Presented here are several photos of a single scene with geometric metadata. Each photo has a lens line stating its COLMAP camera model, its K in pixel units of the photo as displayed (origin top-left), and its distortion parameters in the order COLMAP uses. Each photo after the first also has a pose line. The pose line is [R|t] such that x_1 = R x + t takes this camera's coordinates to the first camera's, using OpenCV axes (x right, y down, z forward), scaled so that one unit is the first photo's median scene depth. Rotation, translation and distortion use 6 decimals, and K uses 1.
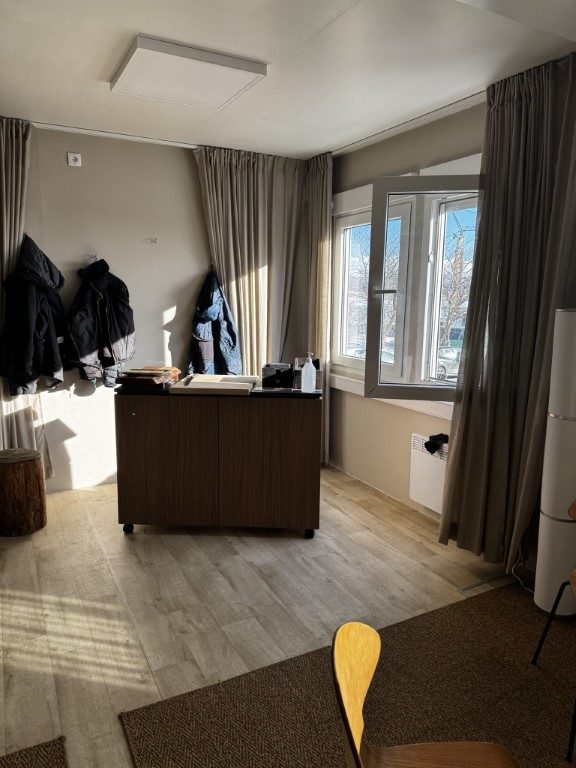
lens RADIAL K [[546.4, 0, 292.3], [0, 546.4, 384.1], [0, 0, 1]] dist [0.072079, -0.088063]
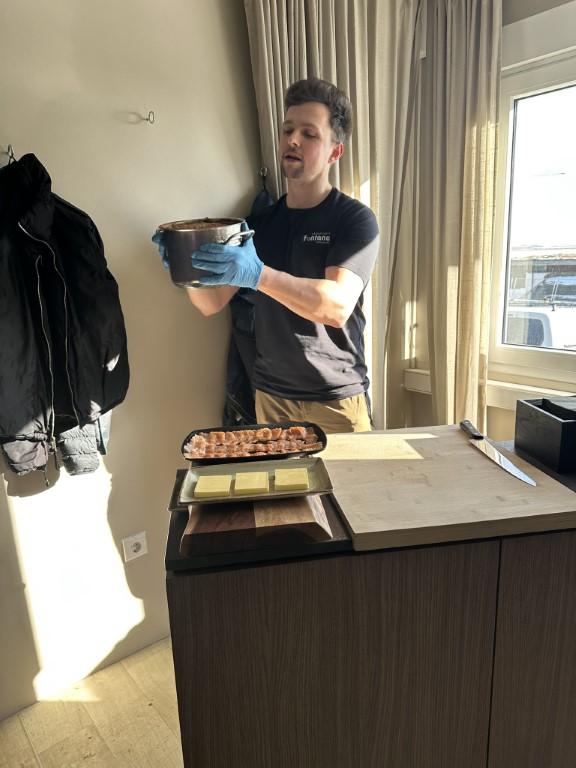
lens RADIAL K [[540.3, 0, 288.0], [0, 540.3, 384.0], [0, 0, 1]] dist [0.082741, -0.101295]
pose [[0.978425, -0.096198, 0.182839, -0.285795], [0.085242, 0.994113, 0.066883, -0.092765], [-0.188197, -0.049855, 0.980865, 0.665929]]
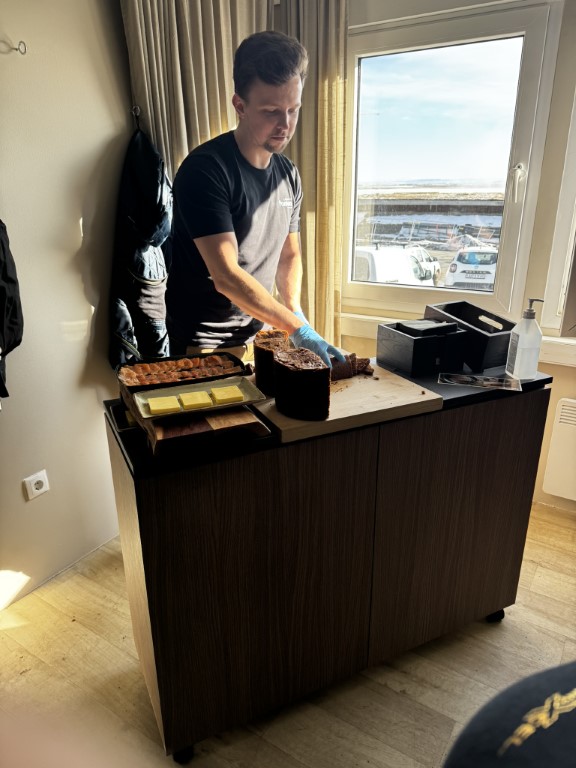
lens RADIAL K [[545.8, 0, 291.4], [0, 545.8, 389.2], [0, 0, 1]] dist [0.072341, -0.080491]
pose [[0.873675, -0.189342, 0.448154, -0.360991], [0.102192, 0.972031, 0.211453, -0.097972], [-0.475657, -0.138943, 0.868588, 0.613716]]
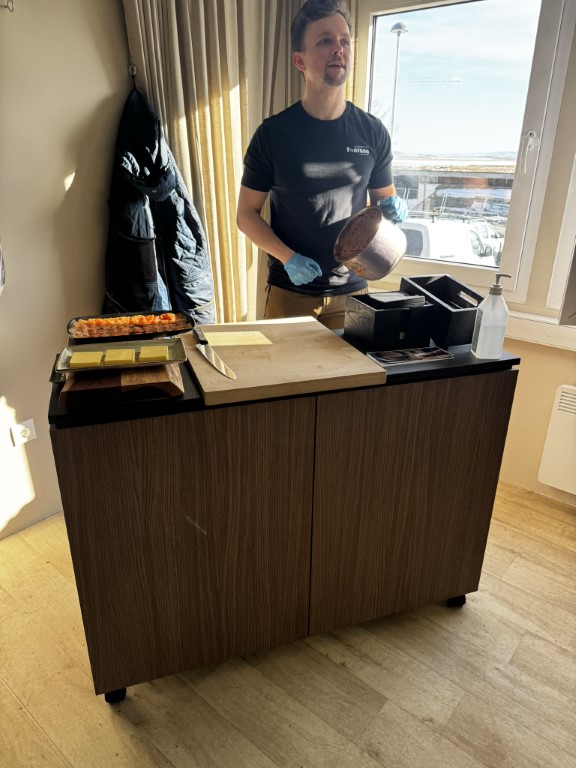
lens RADIAL K [[546.4, 0, 292.3], [0, 546.4, 384.1], [0, 0, 1]] dist [0.072079, -0.088063]
pose [[0.927726, -0.147666, 0.342812, -0.278325], [0.065190, 0.968403, 0.240720, -0.084391], [-0.367526, -0.200975, 0.908038, 0.577295]]
